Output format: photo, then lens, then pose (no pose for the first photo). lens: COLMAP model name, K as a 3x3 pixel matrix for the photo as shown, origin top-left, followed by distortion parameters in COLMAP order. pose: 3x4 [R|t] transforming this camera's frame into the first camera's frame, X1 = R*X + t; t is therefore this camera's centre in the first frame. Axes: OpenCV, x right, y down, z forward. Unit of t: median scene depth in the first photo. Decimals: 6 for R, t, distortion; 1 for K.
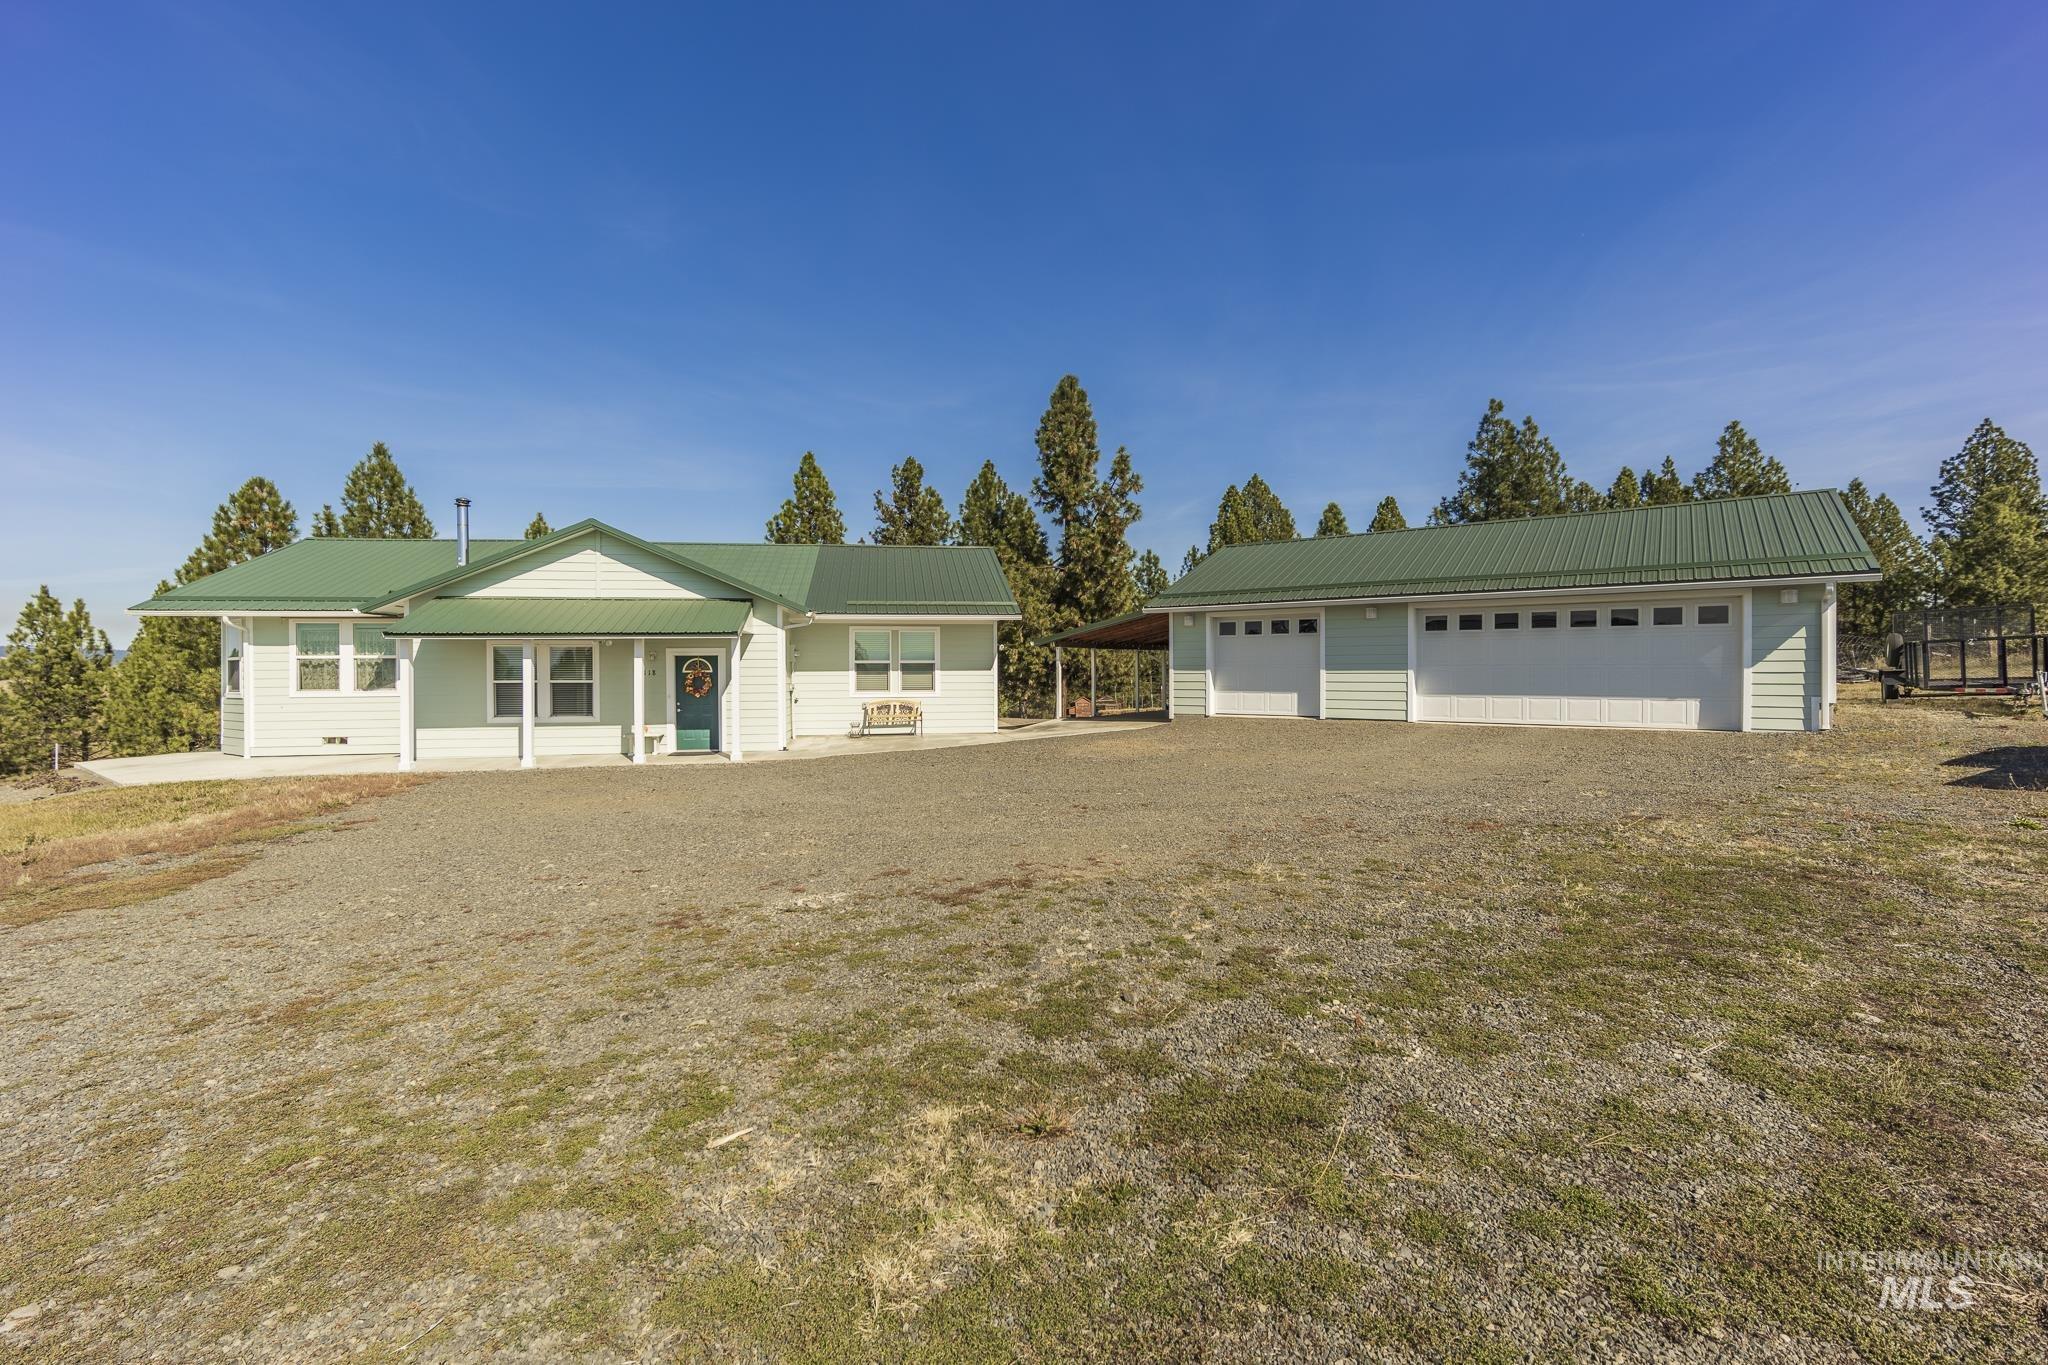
lens RADIAL K [[872.9, 0, 1021.3], [0, 872.9, 675.4], [0, 0, 1]] dist [0.005365, -0.000085]
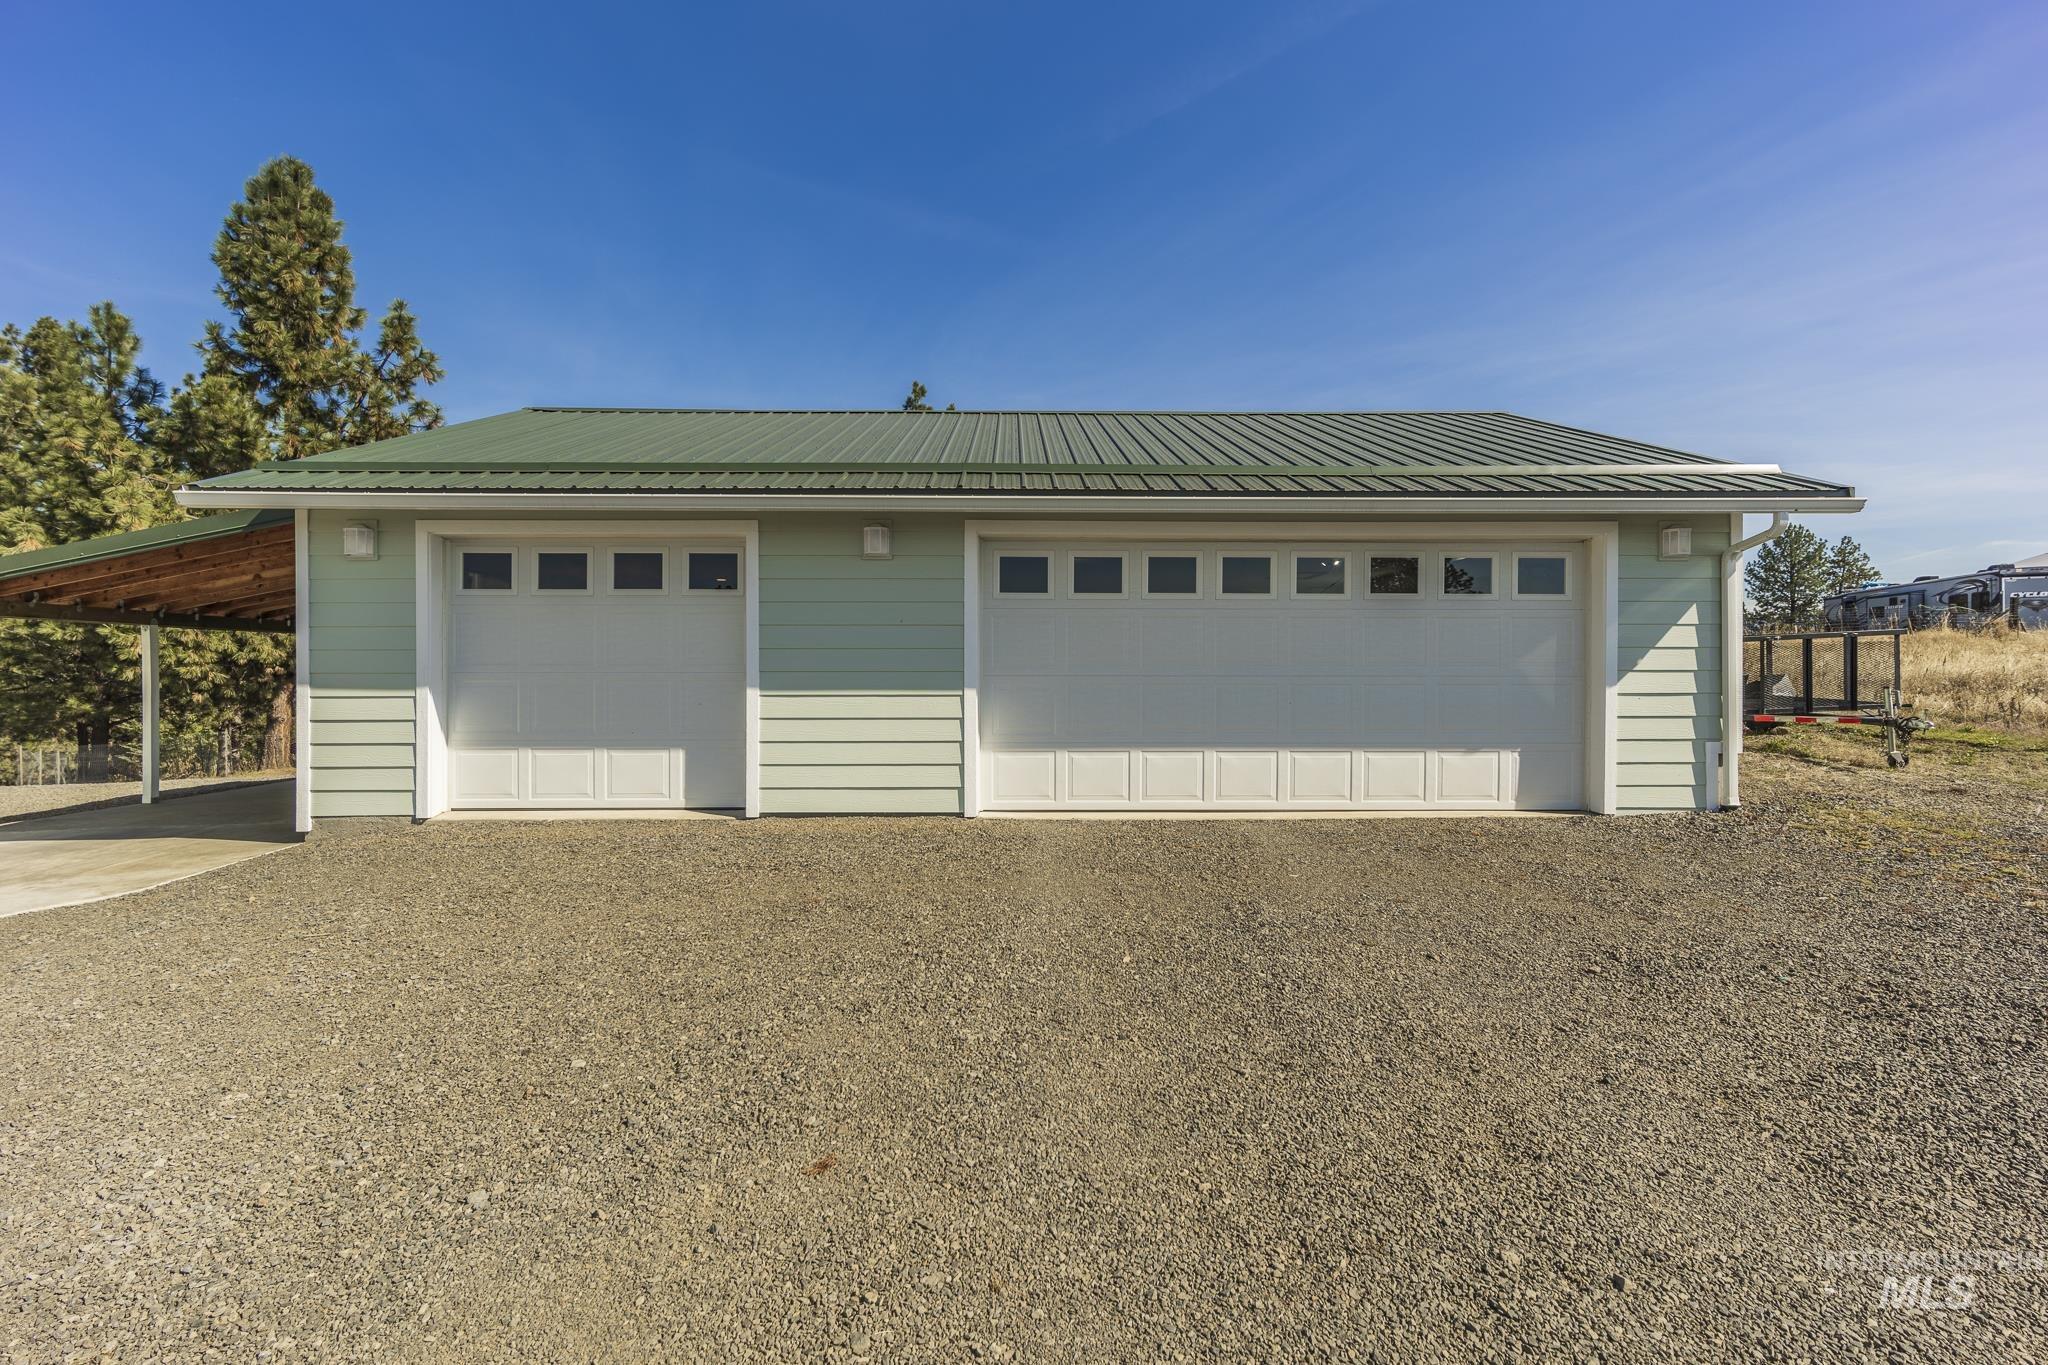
lens RADIAL K [[872.9, 0, 1021.3], [0, 872.9, 675.4], [0, 0, 1]] dist [0.005365, -0.000085]
pose [[0.794271, -0.000159, 0.607564, 0.197303], [0.001569, 0.999997, -0.001790, -0.009865], [-0.607562, 0.002375, 0.794269, 0.597333]]
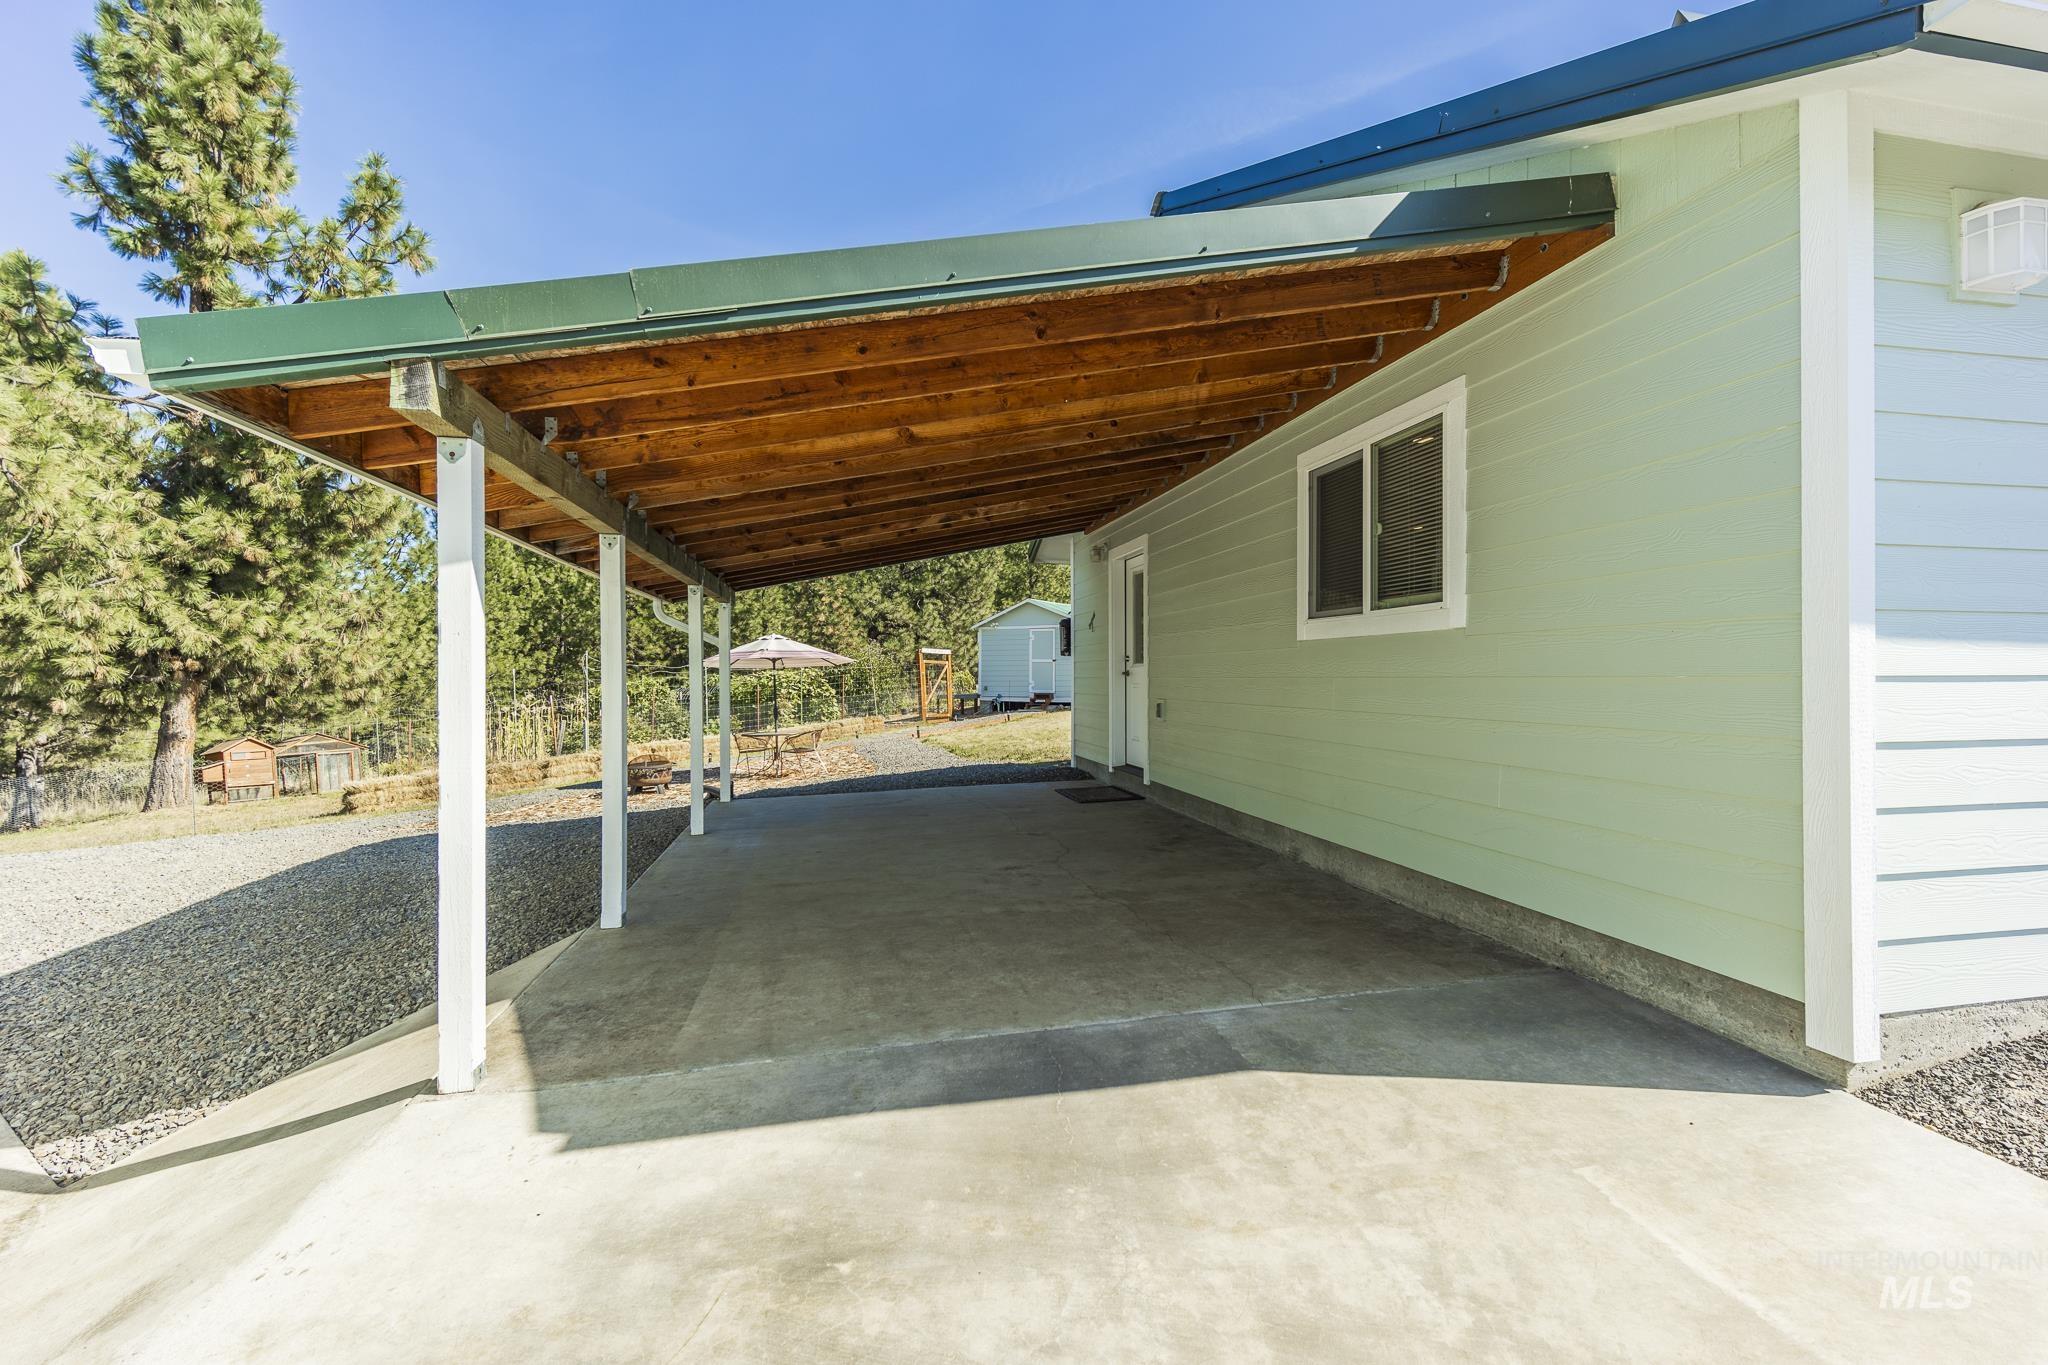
lens RADIAL K [[872.9, 0, 1021.3], [0, 872.9, 675.4], [0, 0, 1]] dist [0.005365, -0.000085]
pose [[0.664695, 0.002412, 0.747111, 0.008371], [0.003305, 0.999976, -0.006169, -0.002129], [-0.747107, 0.006570, 0.664671, 1.065074]]
